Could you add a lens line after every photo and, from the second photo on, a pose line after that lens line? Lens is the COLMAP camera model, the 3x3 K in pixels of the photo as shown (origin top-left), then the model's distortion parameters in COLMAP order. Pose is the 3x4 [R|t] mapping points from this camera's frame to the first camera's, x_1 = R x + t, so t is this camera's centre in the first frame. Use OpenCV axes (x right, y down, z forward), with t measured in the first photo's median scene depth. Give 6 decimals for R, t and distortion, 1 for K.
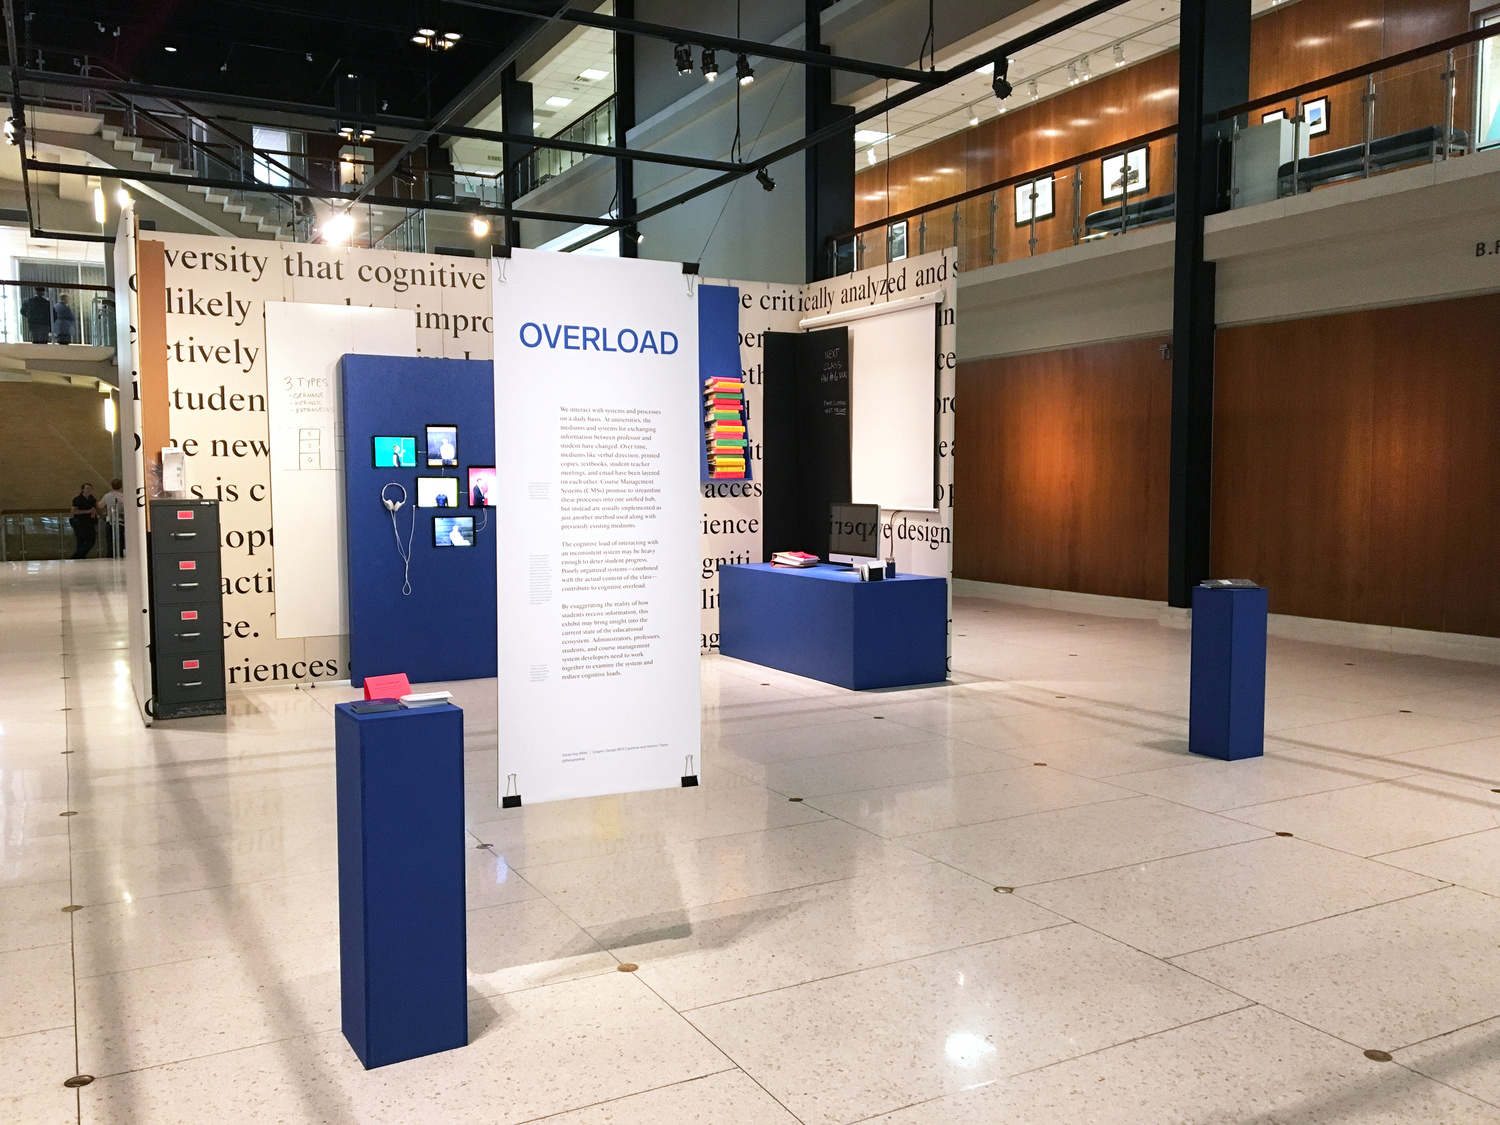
lens RADIAL K [[1256.0, 0, 747.9], [0, 1256.0, 562.7], [0, 0, 1]] dist [0.029822, -0.007439]
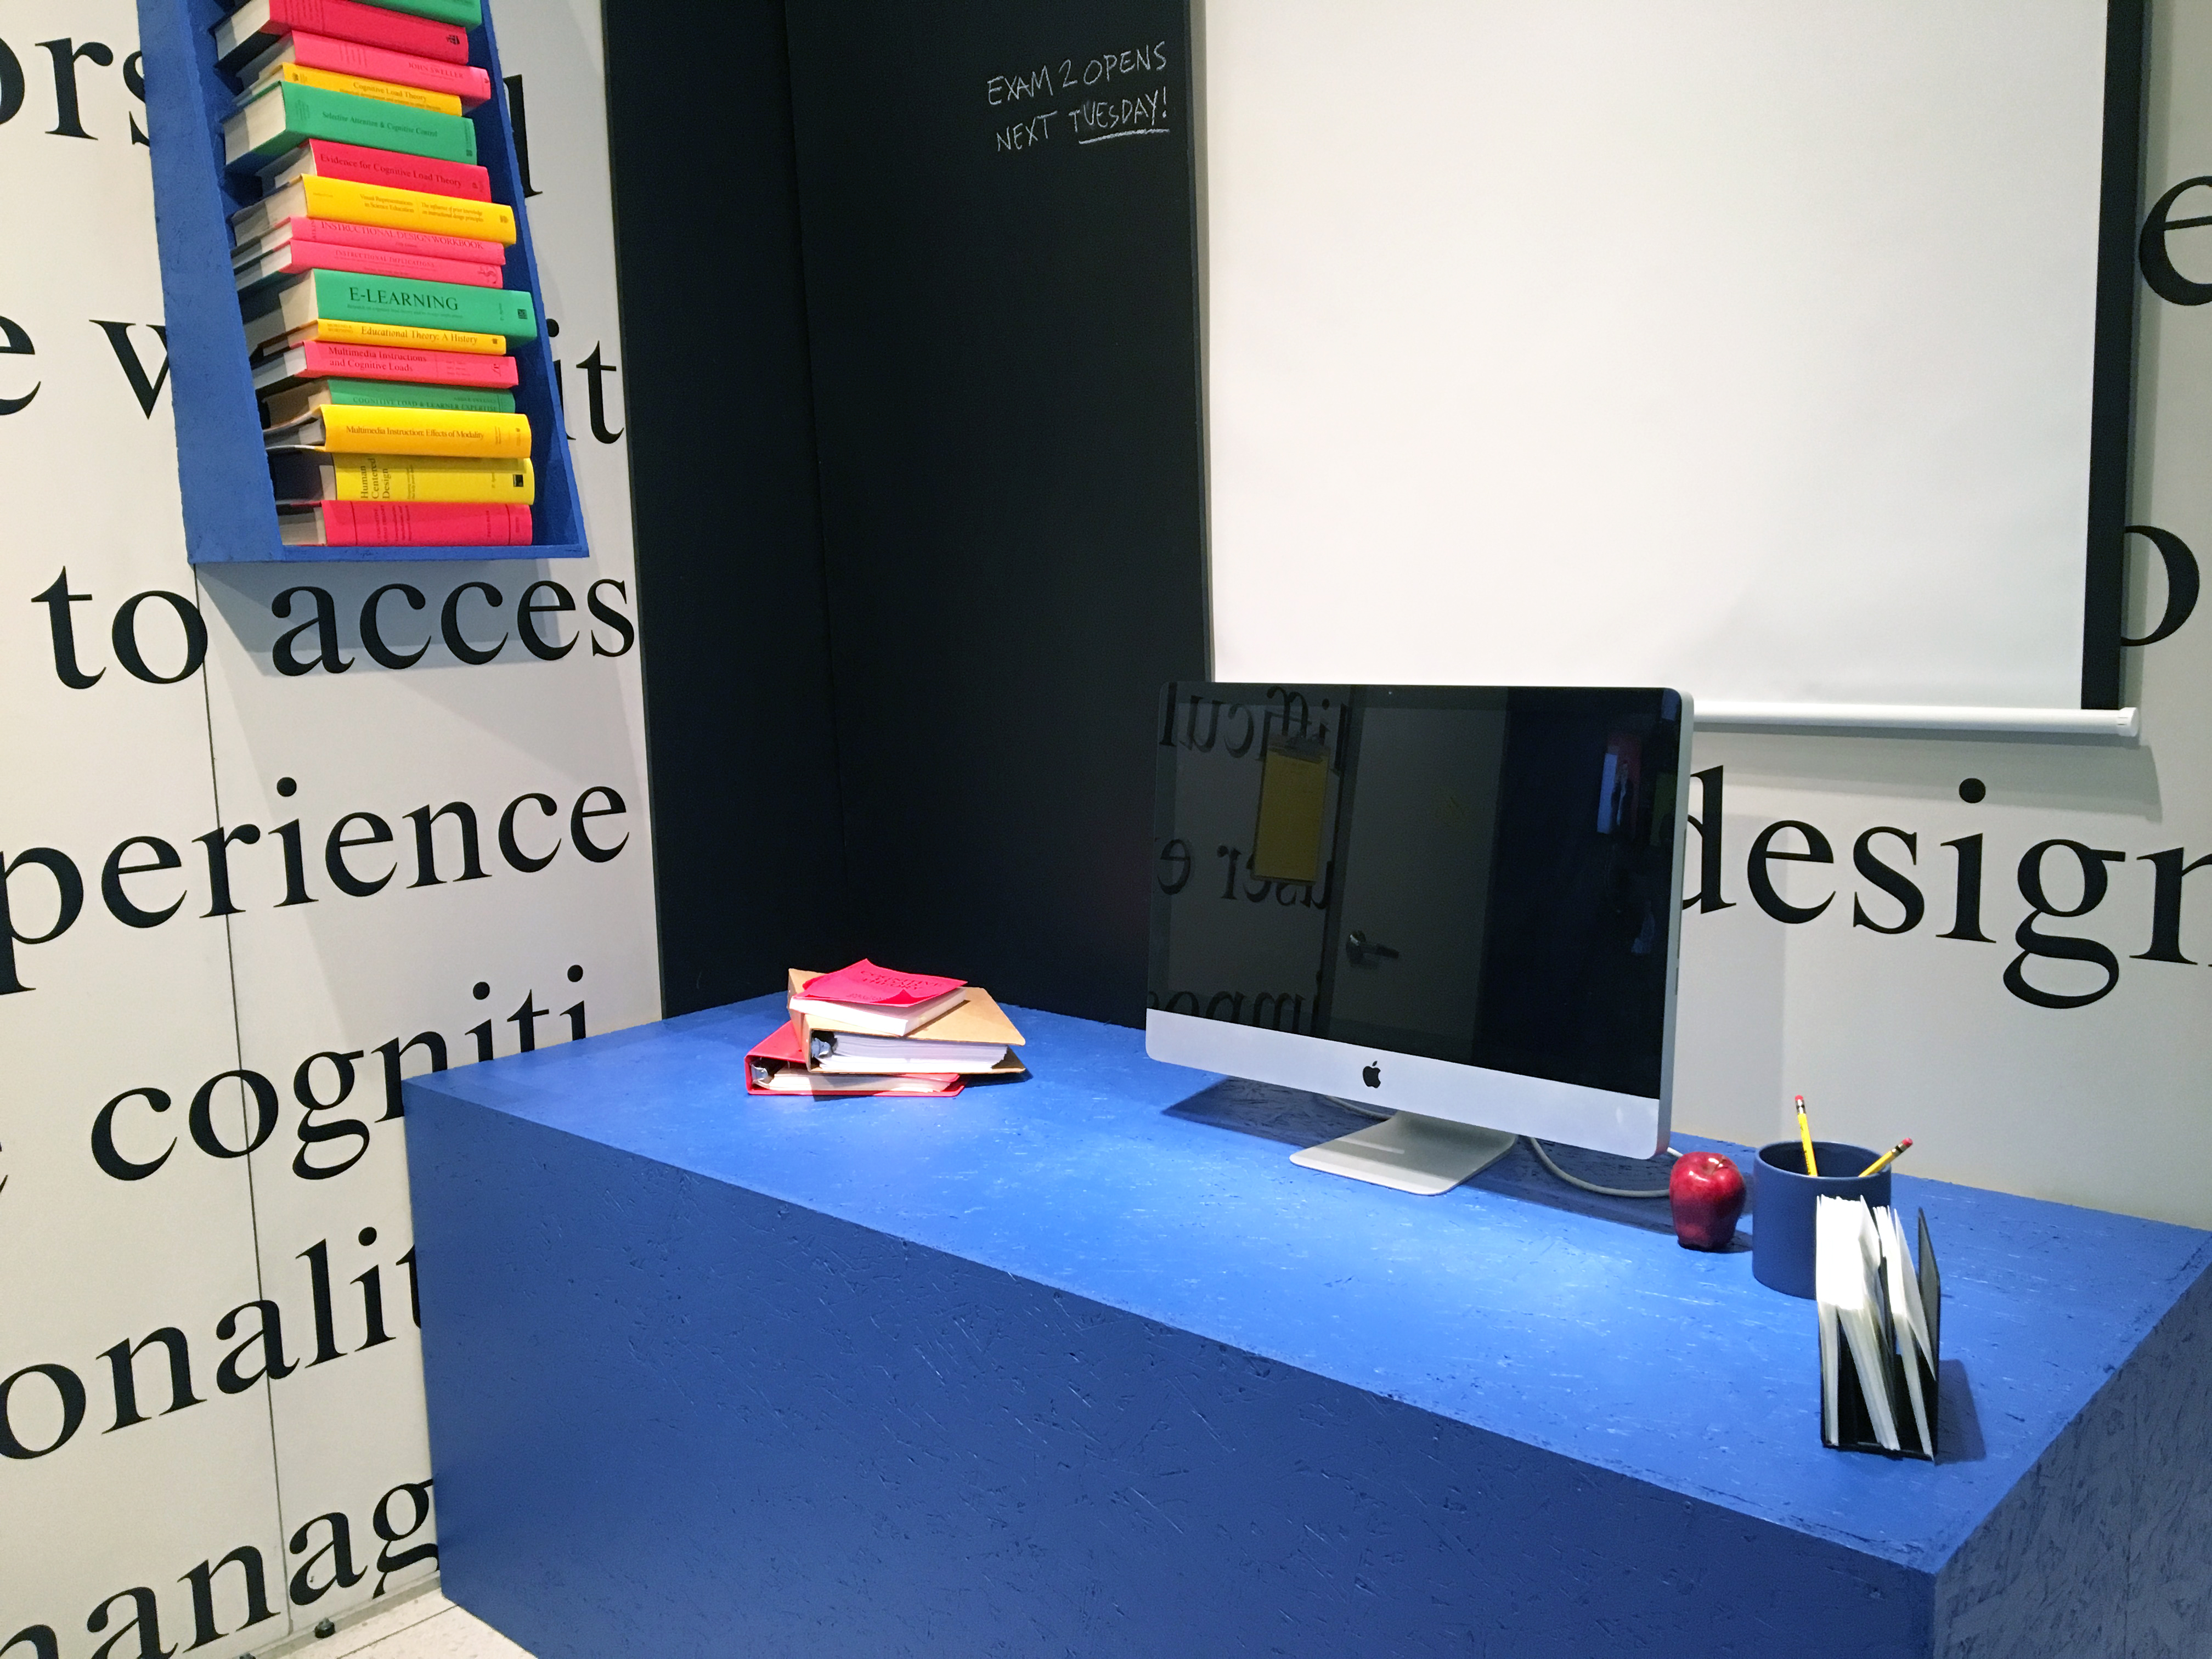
lens RADIAL K [[1852.1, 0, 1113.2], [0, 1852.1, 848.7], [0, 0, 1]] dist [0.029822, -0.007439]
pose [[0.942946, -0.068216, 0.325883, -0.012647], [0.047869, 0.996393, 0.070063, -0.041236], [-0.329487, -0.050466, 0.942810, 0.742937]]
